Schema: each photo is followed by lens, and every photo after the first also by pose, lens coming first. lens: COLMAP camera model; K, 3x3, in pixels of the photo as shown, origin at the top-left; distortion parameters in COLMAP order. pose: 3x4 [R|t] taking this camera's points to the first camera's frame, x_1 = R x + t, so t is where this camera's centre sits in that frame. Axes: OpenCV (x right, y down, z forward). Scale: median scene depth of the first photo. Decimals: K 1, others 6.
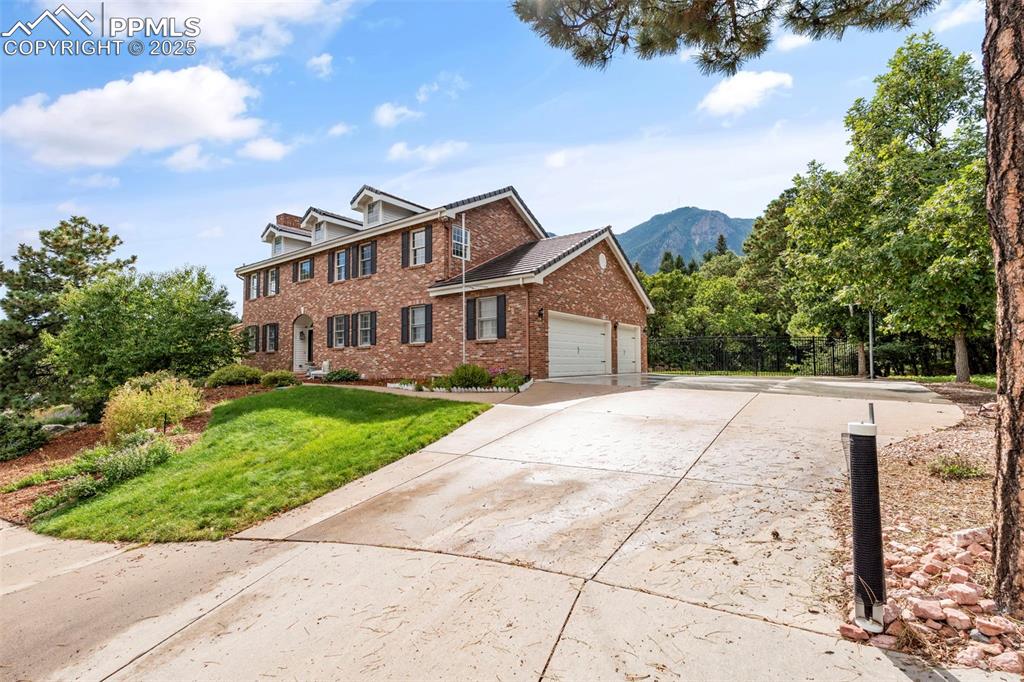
lens RADIAL K [[410.3, 0, 511.5], [0, 410.3, 346.4], [0, 0, 1]] dist [-0.006889, 0.000629]
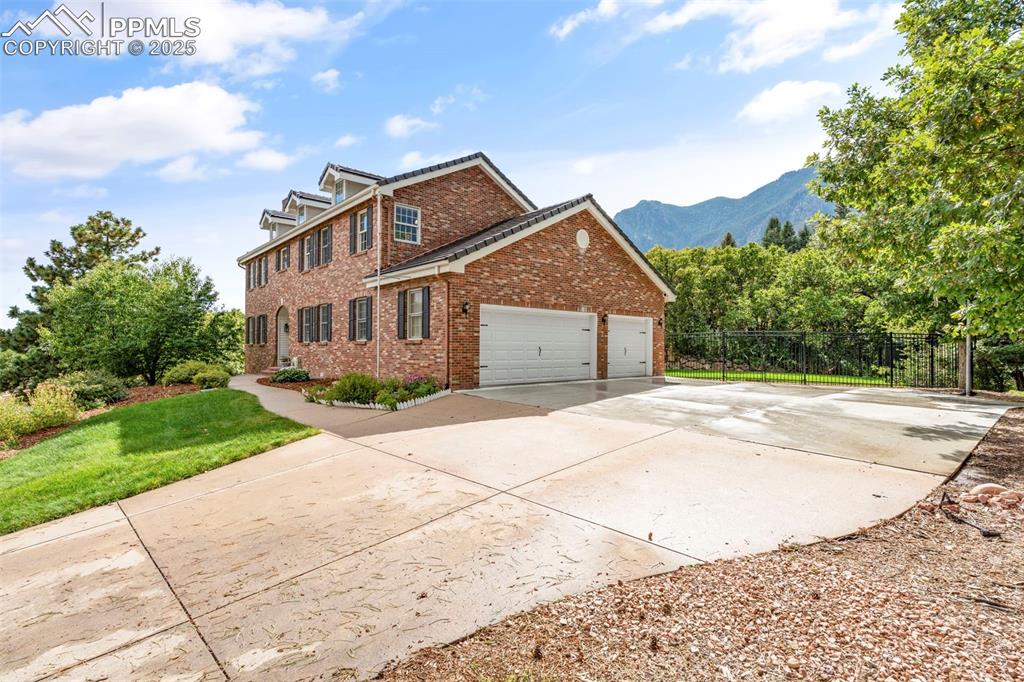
lens RADIAL K [[450.4, 0, 512.4], [0, 450.4, 341.2], [0, 0, 1]] dist [-0.003514, 0.000252]
pose [[0.982565, 0.006224, -0.185816, 0.243776], [-0.001920, 0.999726, 0.023330, -0.027504], [0.185911, -0.022567, 0.982307, 0.103225]]
